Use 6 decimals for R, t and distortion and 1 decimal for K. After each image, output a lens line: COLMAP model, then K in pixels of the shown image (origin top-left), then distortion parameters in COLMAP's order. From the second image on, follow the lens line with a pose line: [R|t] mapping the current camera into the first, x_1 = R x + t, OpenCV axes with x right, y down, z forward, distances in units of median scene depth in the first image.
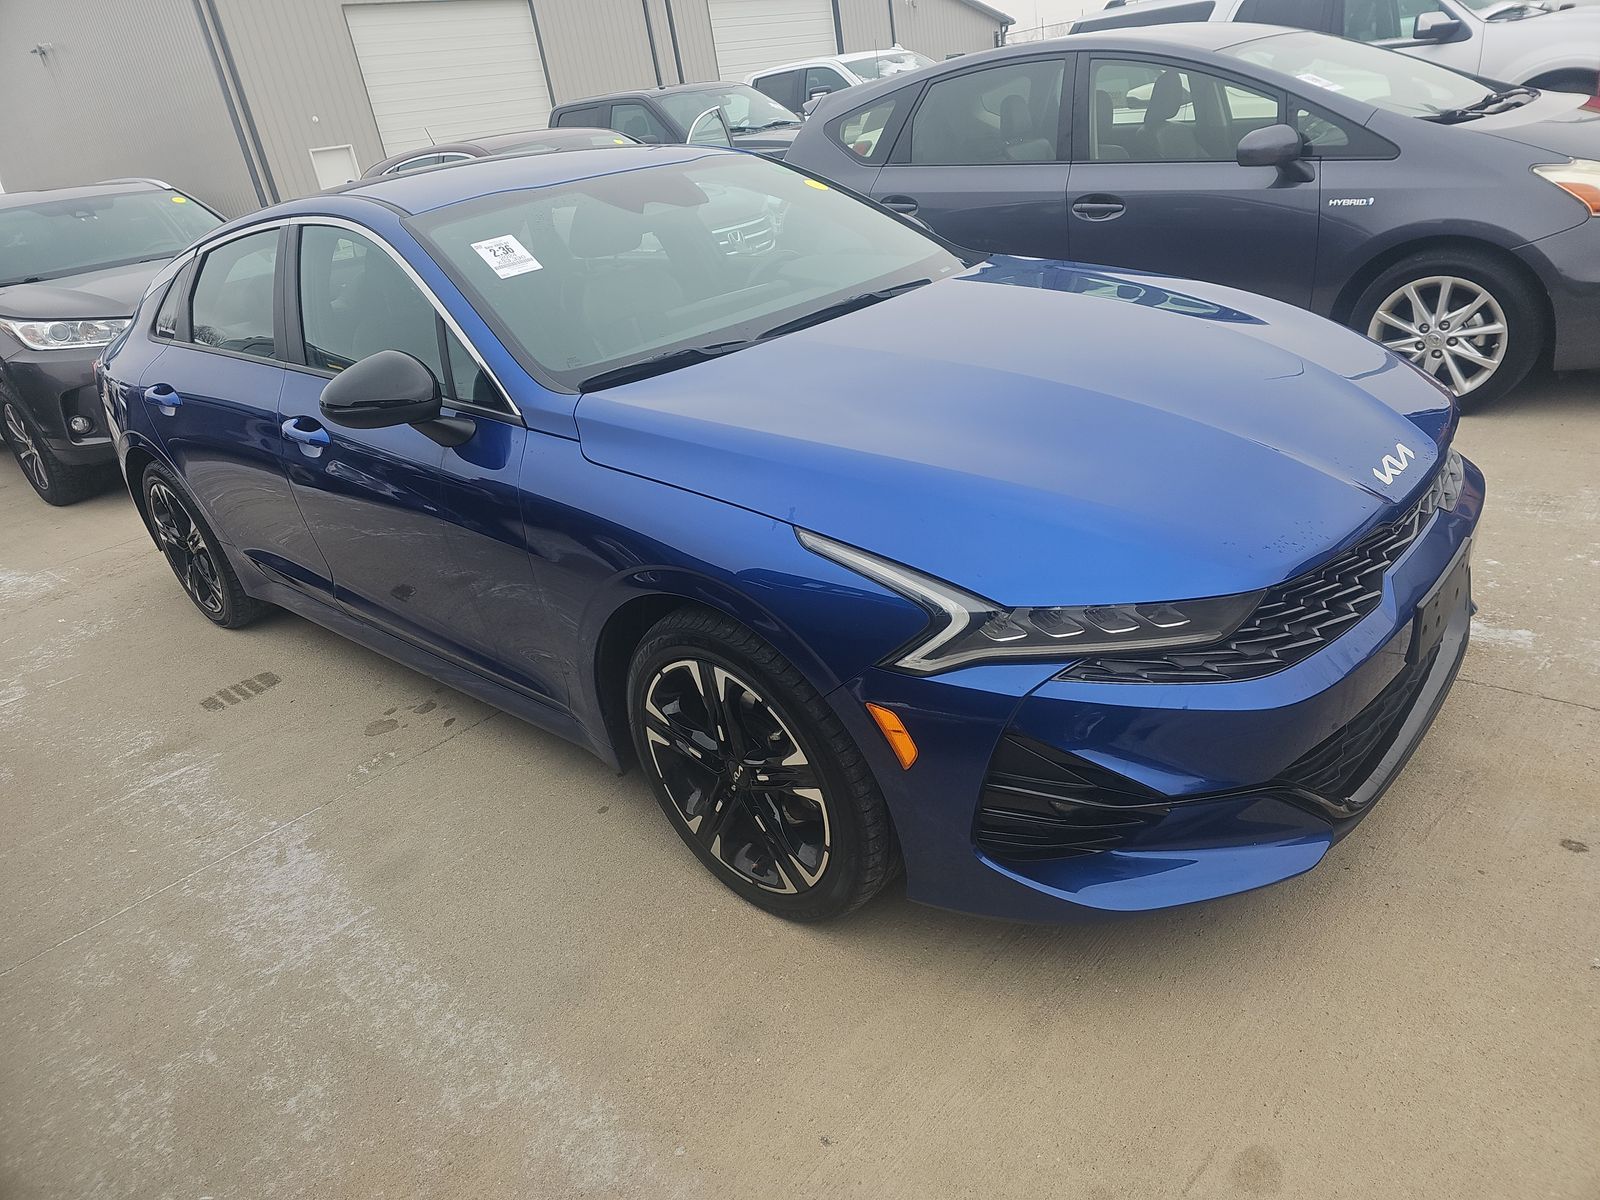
lens RADIAL K [[1053.1, 0, 812.3], [0, 1053.1, 586.6], [0, 0, 1]] dist [0.042684, -0.036747]
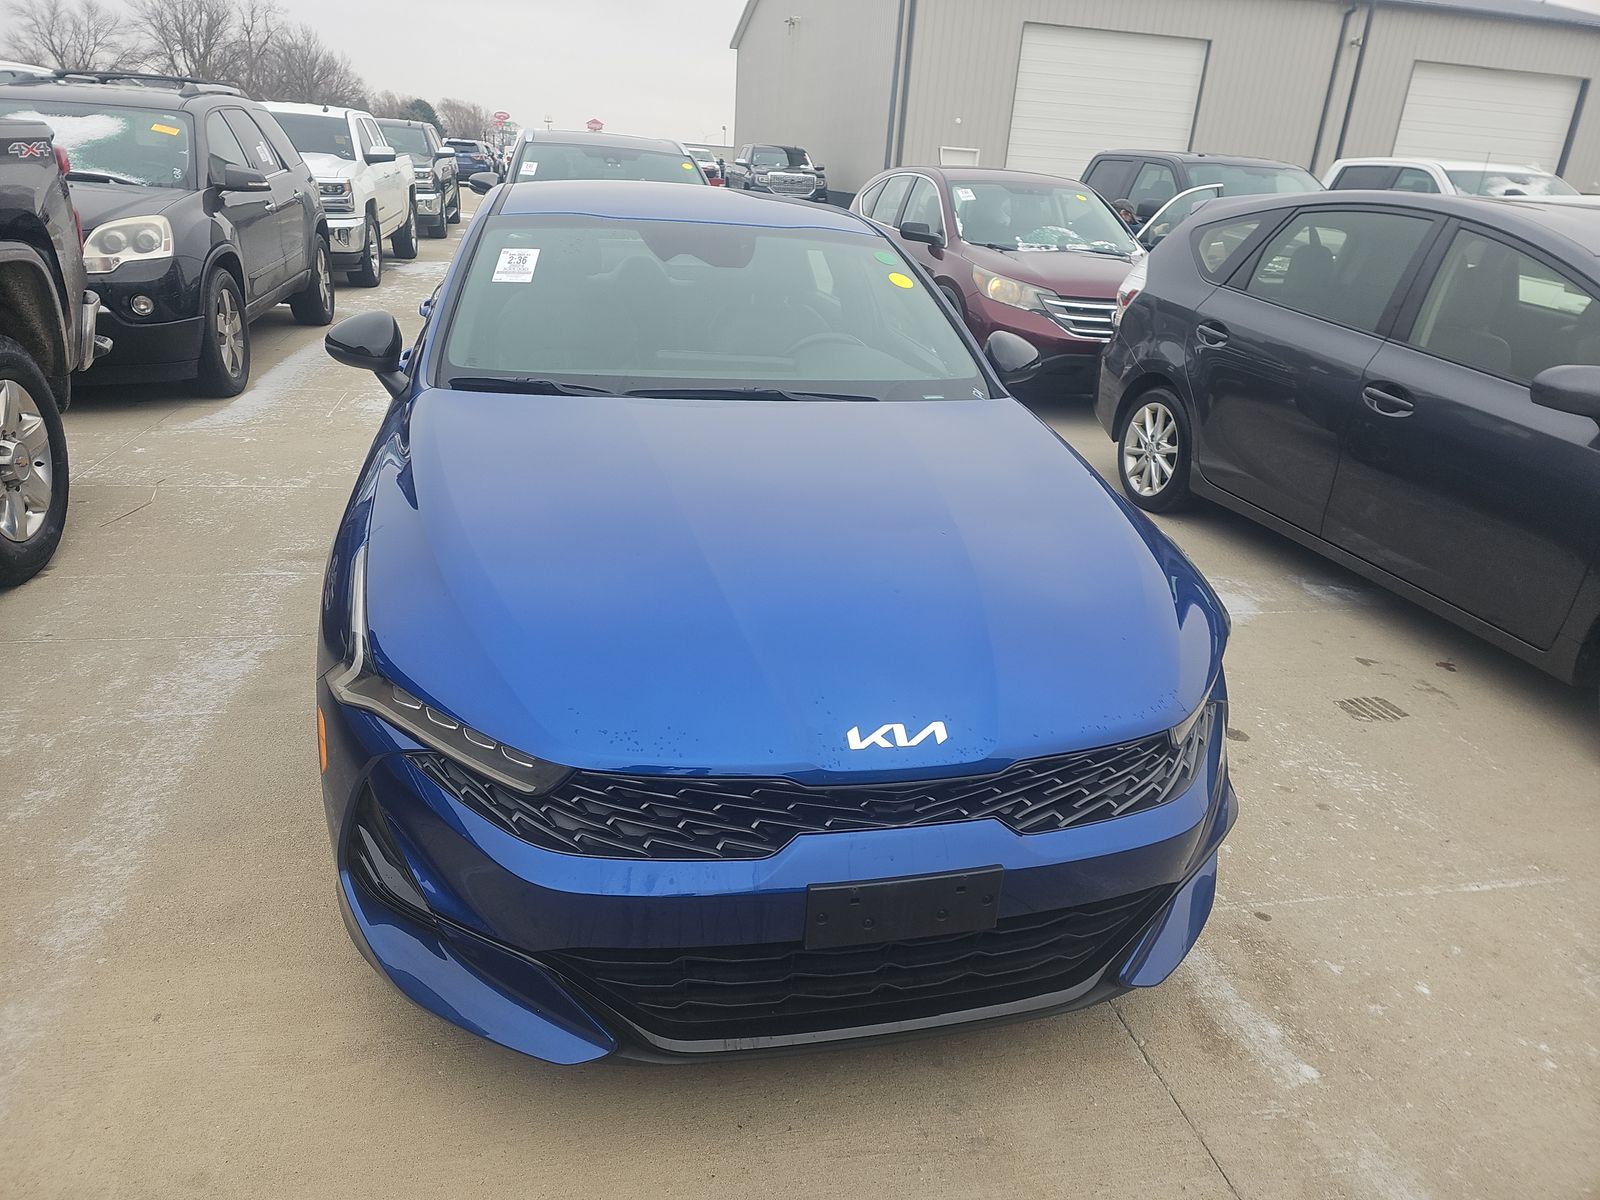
lens RADIAL K [[1053.1, 0, 777.2], [0, 1053.1, 591.7], [0, 0, 1]] dist [0.042684, -0.036747]
pose [[0.800502, 0.389375, -0.455613, 0.644274], [-0.395991, 0.914257, 0.085593, -0.204365], [0.449875, 0.111902, 0.886053, 0.136560]]
